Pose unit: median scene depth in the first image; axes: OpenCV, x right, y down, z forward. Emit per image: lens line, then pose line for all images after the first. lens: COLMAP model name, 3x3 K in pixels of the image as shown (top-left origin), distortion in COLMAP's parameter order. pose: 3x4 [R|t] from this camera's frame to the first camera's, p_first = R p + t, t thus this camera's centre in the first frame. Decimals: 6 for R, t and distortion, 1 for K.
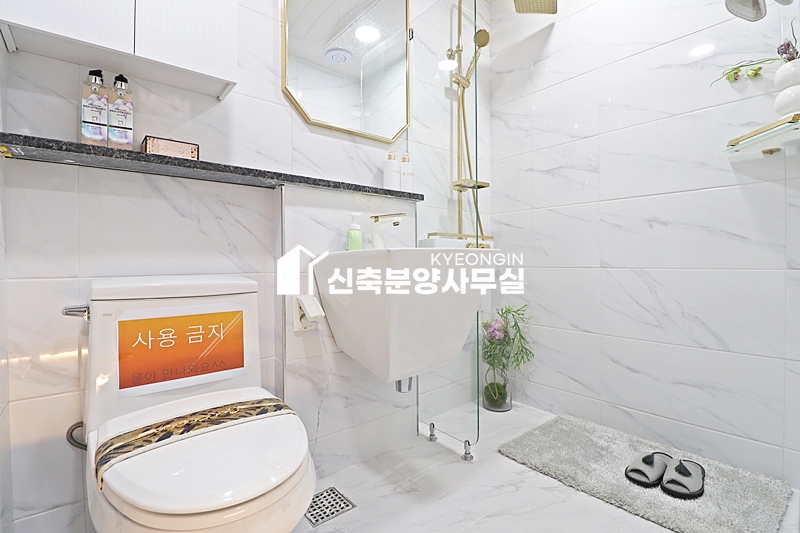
lens RADIAL K [[372.1, 0, 398.8], [0, 372.1, 263.9], [0, 0, 1]] dist [-0.009680, -0.007403]
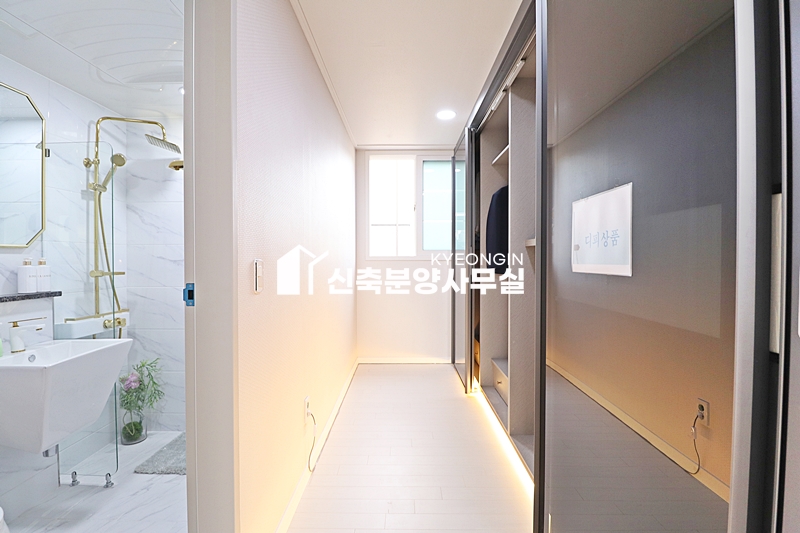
lens RADIAL K [[372.1, 0, 400.2], [0, 372.1, 262.2], [0, 0, 1]] dist [-0.009680, -0.007403]
pose [[0.644487, -0.002274, 0.764612, -0.121447], [0.003593, 0.999994, -0.000054, -0.240629], [-0.764607, 0.002782, 0.644491, -0.558530]]
